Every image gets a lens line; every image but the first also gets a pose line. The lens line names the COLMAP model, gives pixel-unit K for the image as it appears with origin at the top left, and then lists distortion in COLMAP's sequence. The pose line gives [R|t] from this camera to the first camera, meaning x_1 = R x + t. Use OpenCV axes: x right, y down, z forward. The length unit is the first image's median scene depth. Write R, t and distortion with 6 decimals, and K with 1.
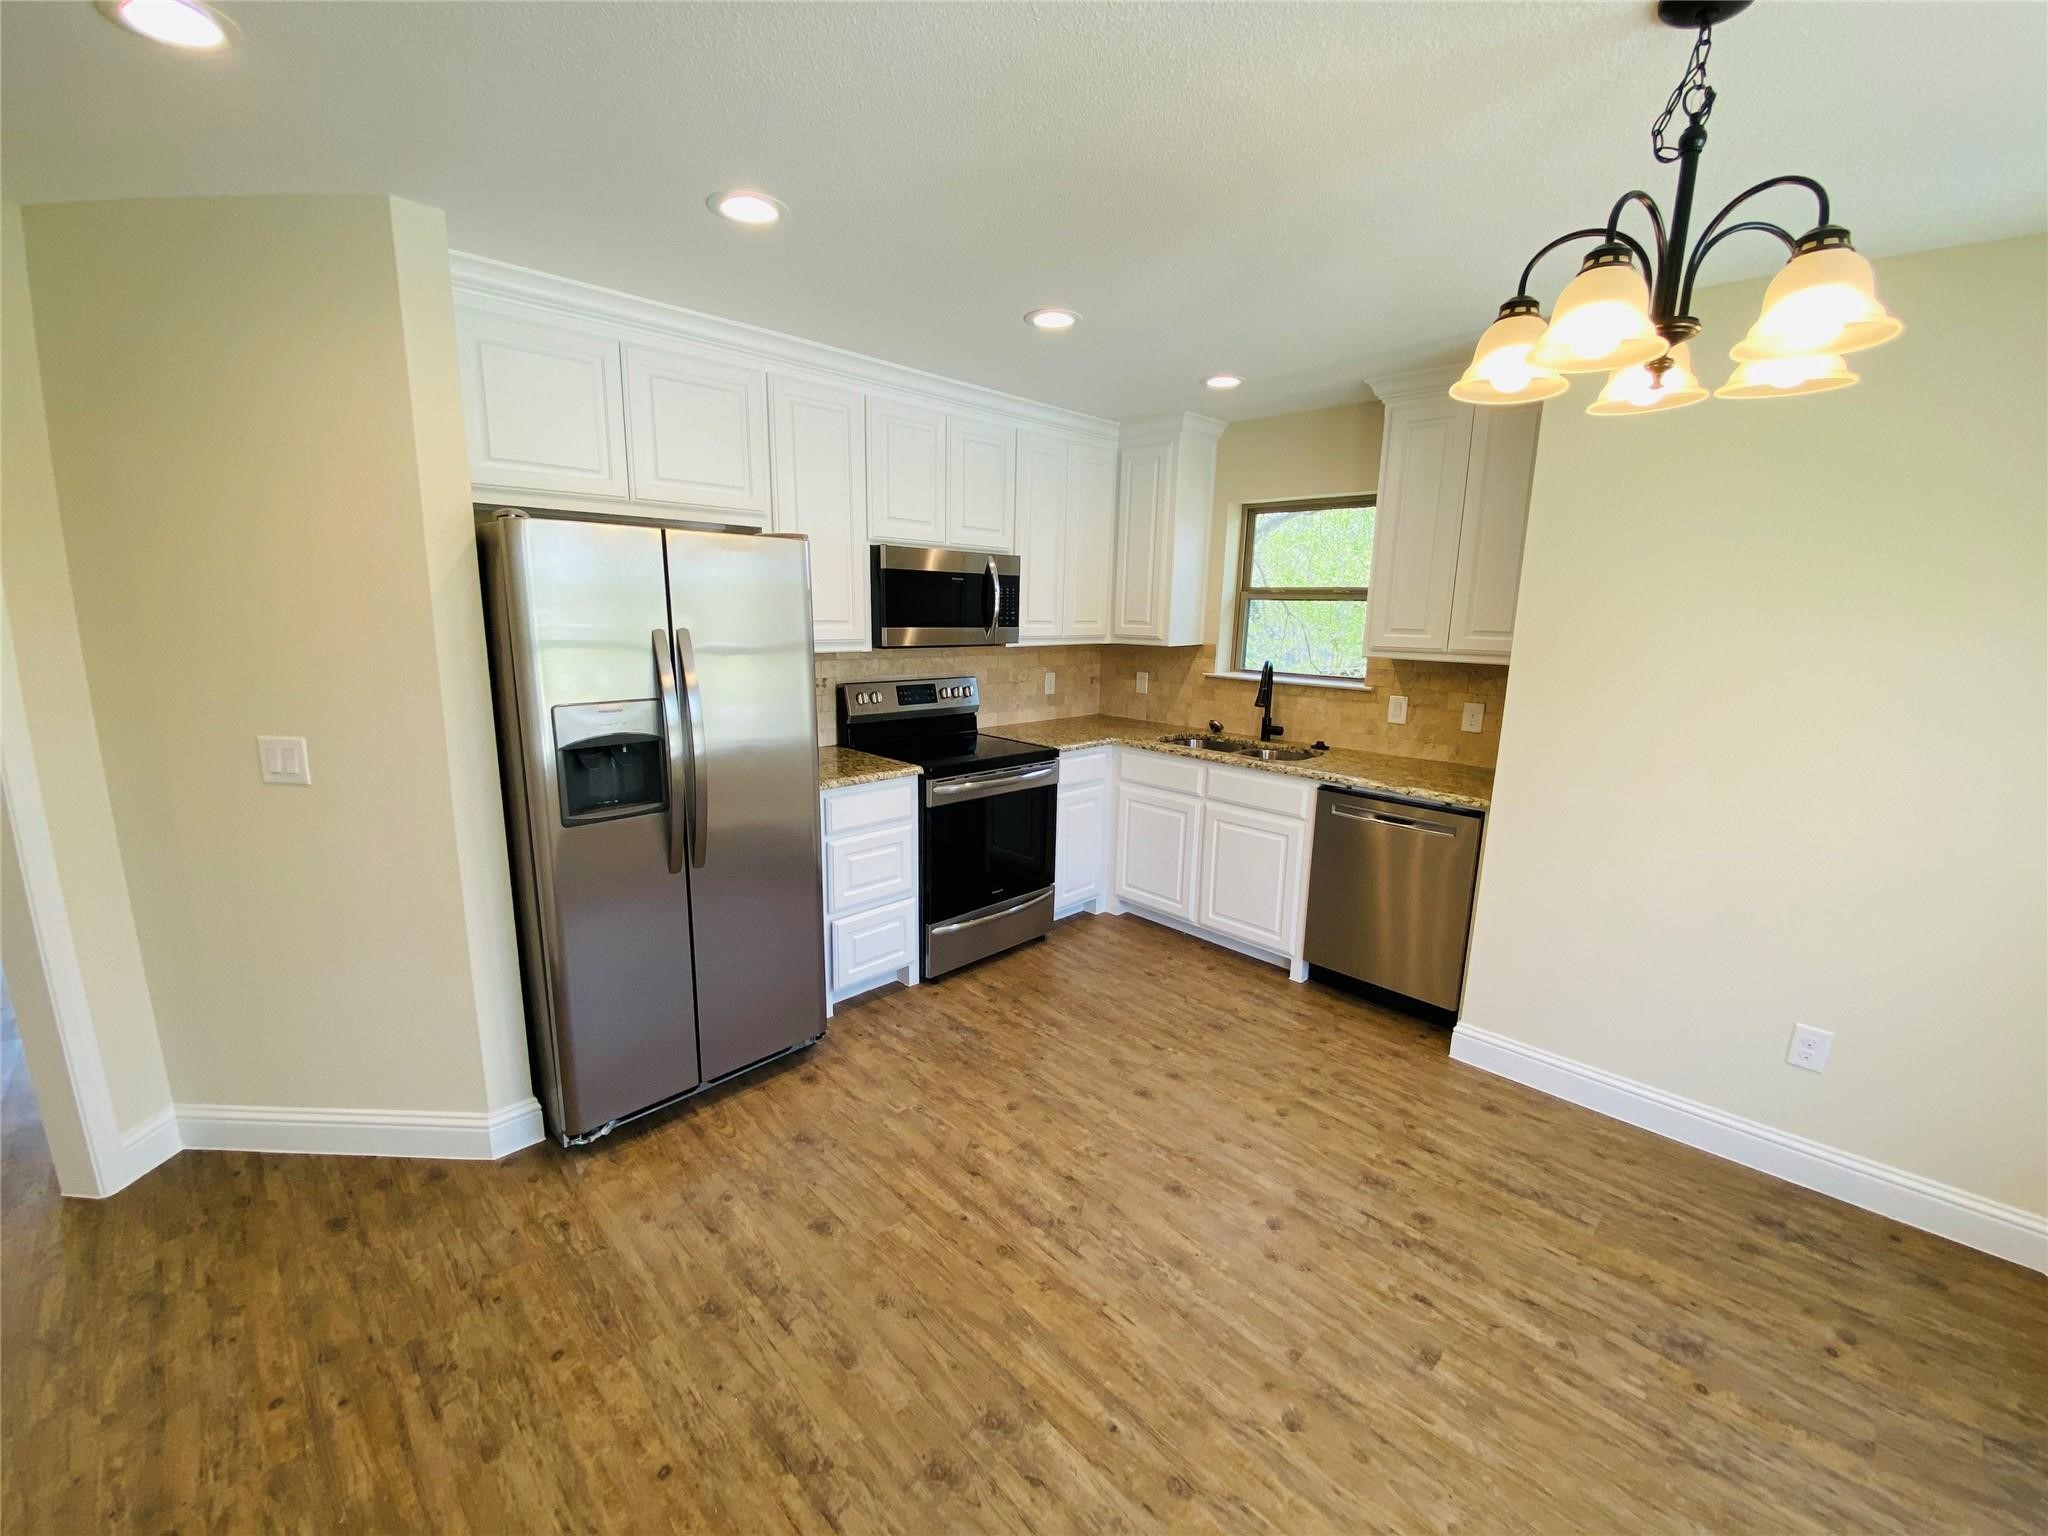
lens RADIAL K [[812.0, 0, 1024.0], [0, 812.0, 768.0], [0, 0, 1]] dist [0.033844, -0.019151]
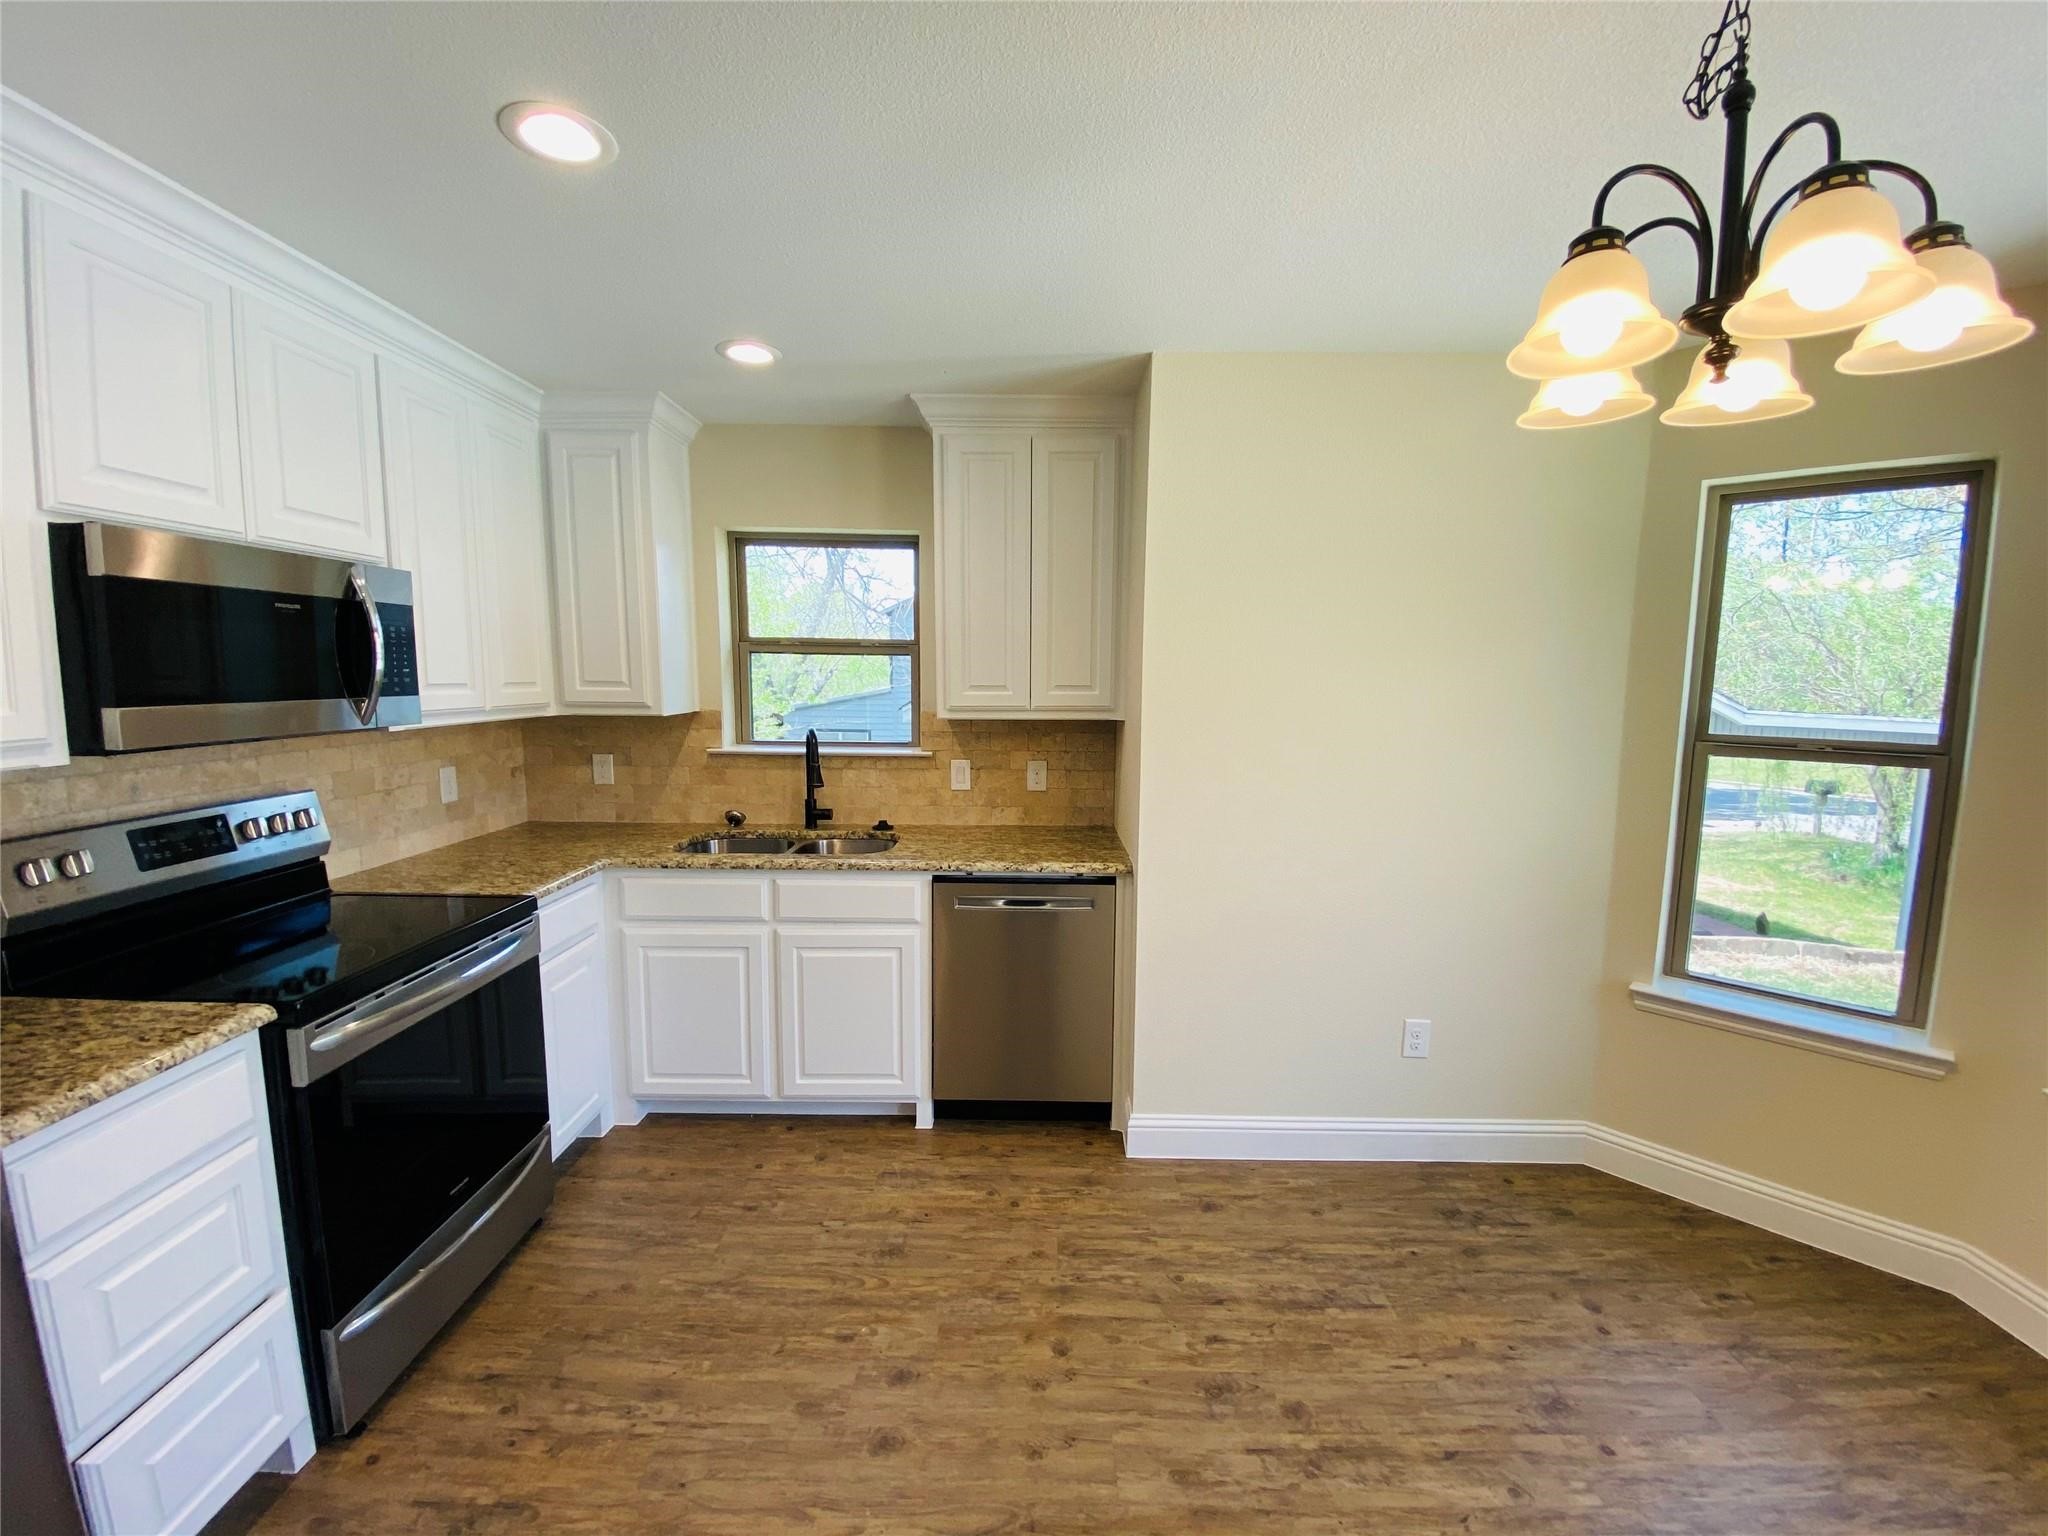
lens RADIAL K [[829.3, 0, 1024.0], [0, 829.3, 768.0], [0, 0, 1]] dist [0.025106, -0.021658]
pose [[0.710011, -0.095047, 0.697747, -0.132902], [0.144009, 0.989507, -0.011749, -0.063414], [-0.689309, 0.108824, 0.716248, 0.336523]]
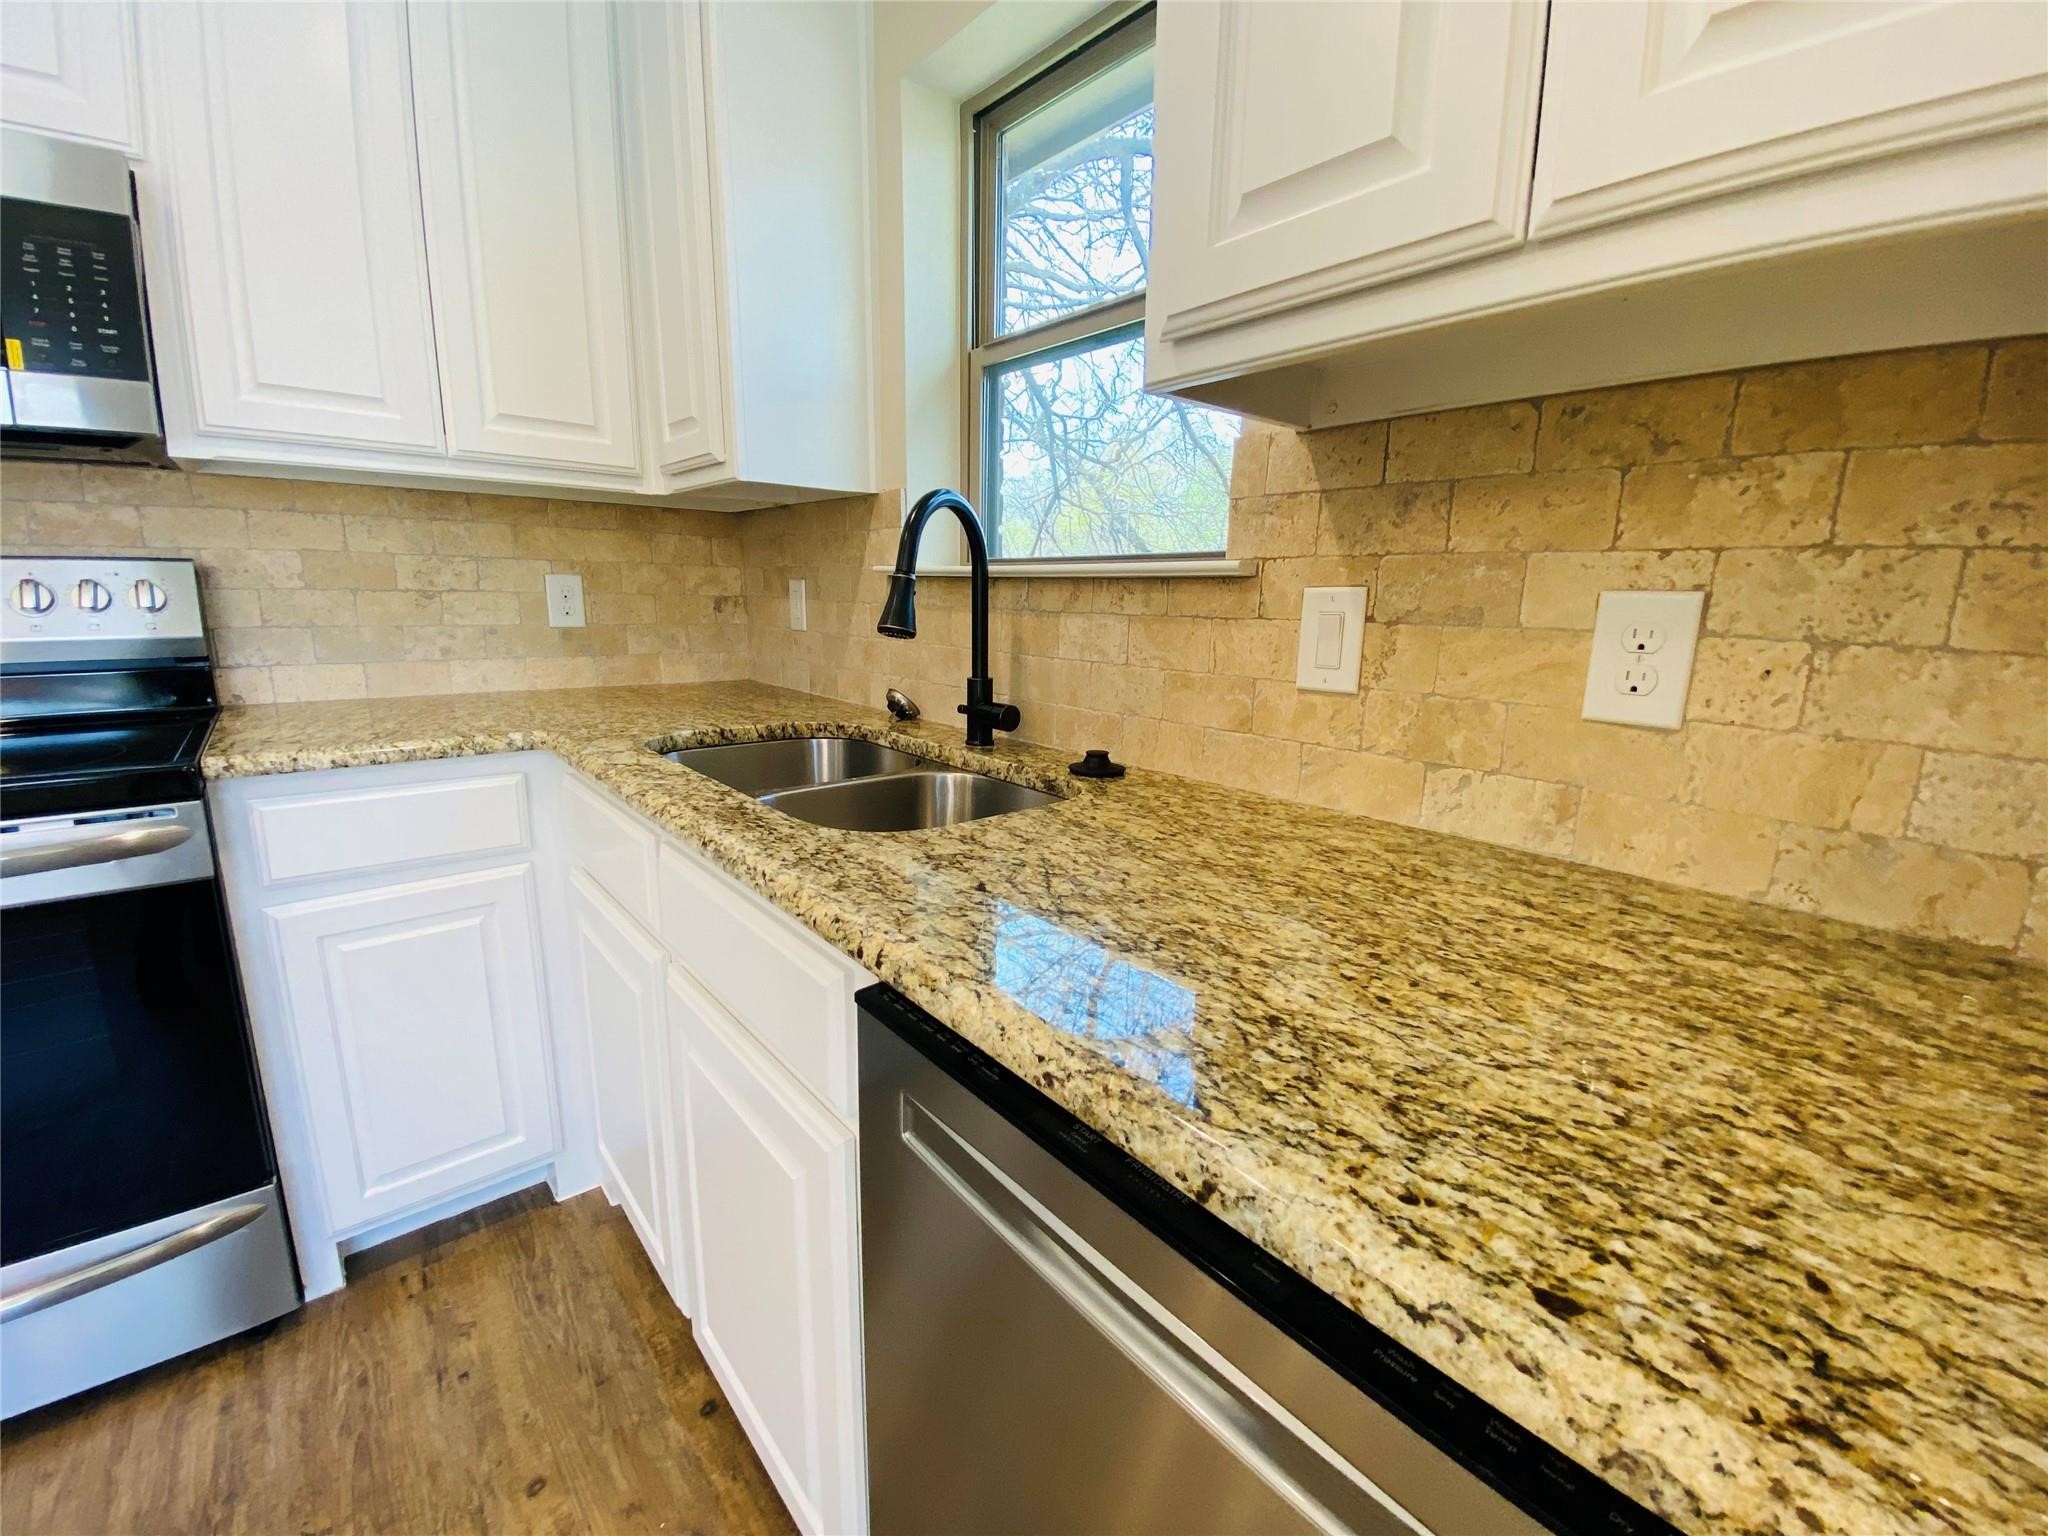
lens RADIAL K [[837.4, 0, 1024.0], [0, 837.4, 768.0], [0, 0, 1]] dist [0.031230, -0.022217]
pose [[0.996687, 0.015119, -0.079919, 0.416425], [-0.014652, 0.999872, 0.006433, -0.032336], [0.080006, -0.005241, 0.996781, 0.787139]]
